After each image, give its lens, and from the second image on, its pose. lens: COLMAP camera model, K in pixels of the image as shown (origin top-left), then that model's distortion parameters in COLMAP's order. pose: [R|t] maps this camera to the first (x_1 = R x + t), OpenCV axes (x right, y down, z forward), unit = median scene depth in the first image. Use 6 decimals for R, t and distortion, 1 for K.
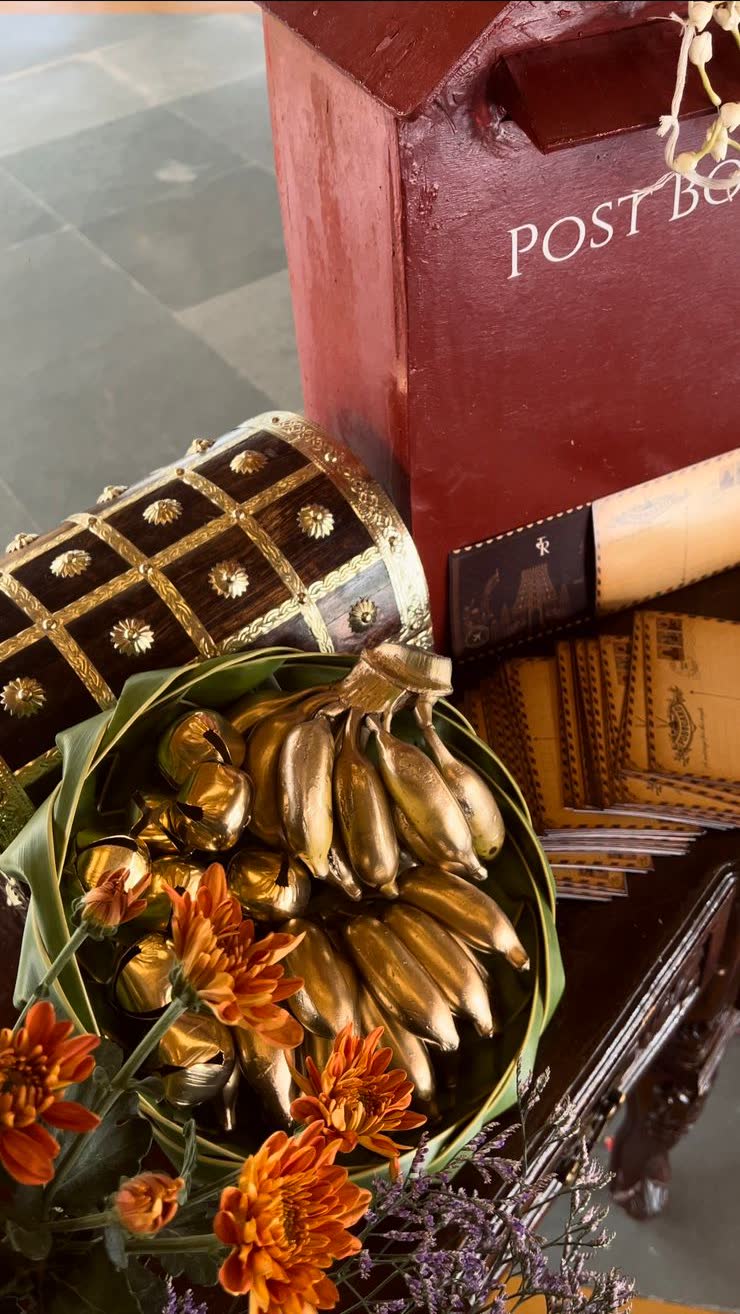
lens RADIAL K [[1158.6, 0, 349.2], [0, 1158.6, 656.7], [0, 0, 1]] dist [0.181651, -0.409025]
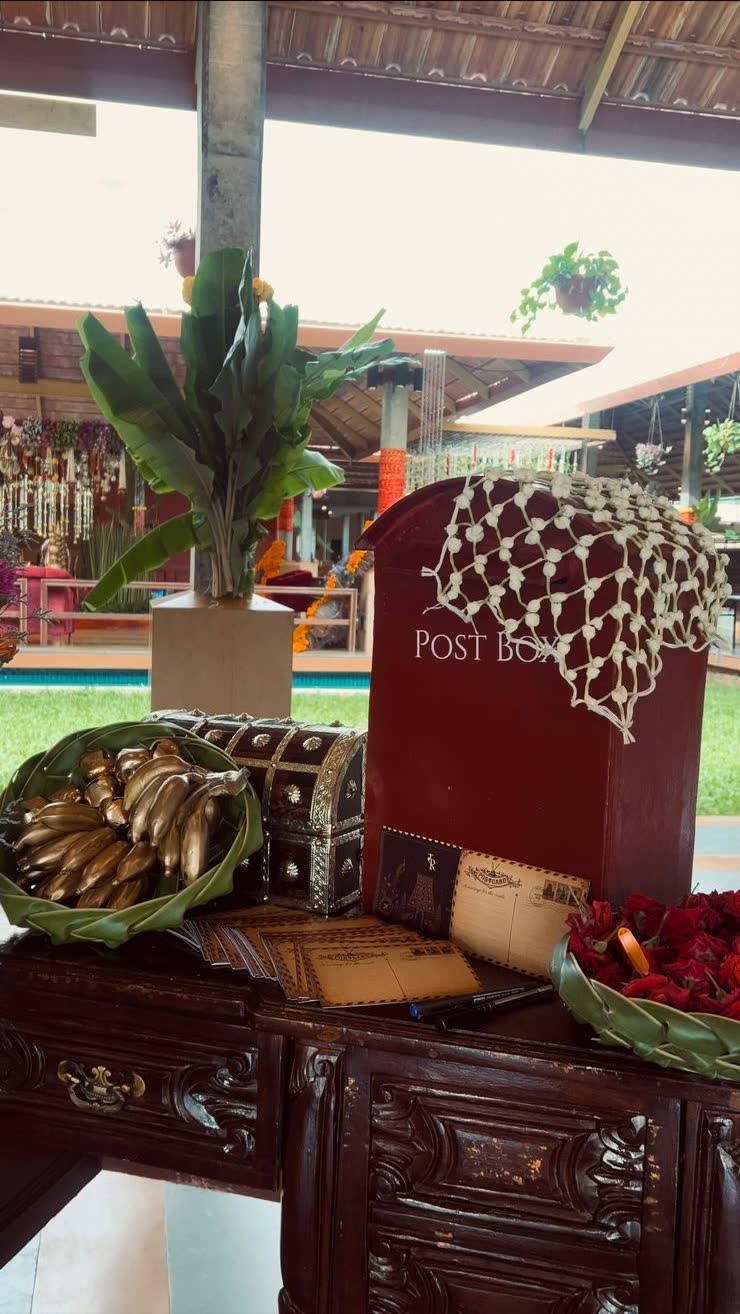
lens RADIAL K [[1158.6, 0, 349.2], [0, 1158.6, 656.7], [0, 0, 1]] dist [0.181651, -0.409025]
pose [[0.366258, 0.163782, -0.915986, 1.654808], [-0.713200, 0.681677, -0.163287, 0.049046], [0.597663, 0.713086, 0.366479, 0.247960]]
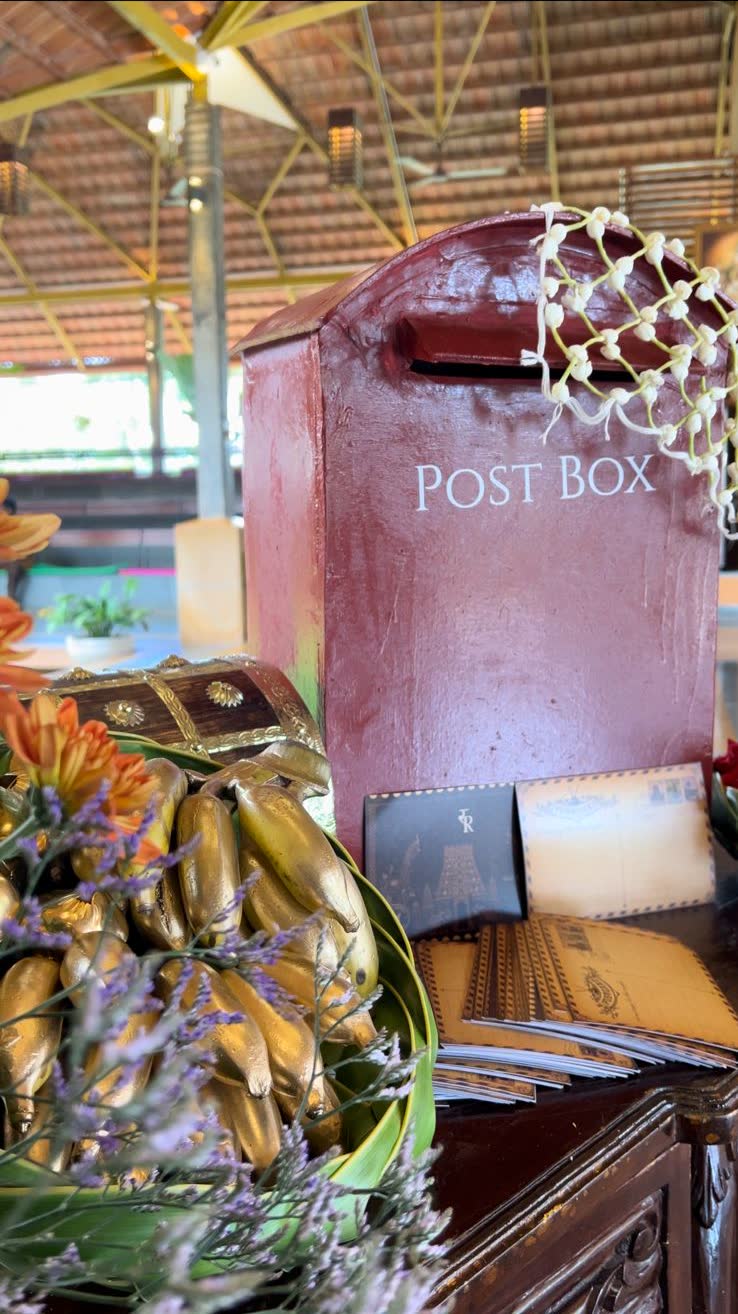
lens RADIAL K [[1158.6, 0, 348.2], [0, 1158.6, 656.7], [0, 0, 1]] dist [0.181651, -0.409025]
pose [[0.995990, 0.065799, -0.060620, 0.136840], [-0.089187, 0.783758, -0.614629, 0.465814], [0.007070, 0.617571, 0.786483, 0.177609]]
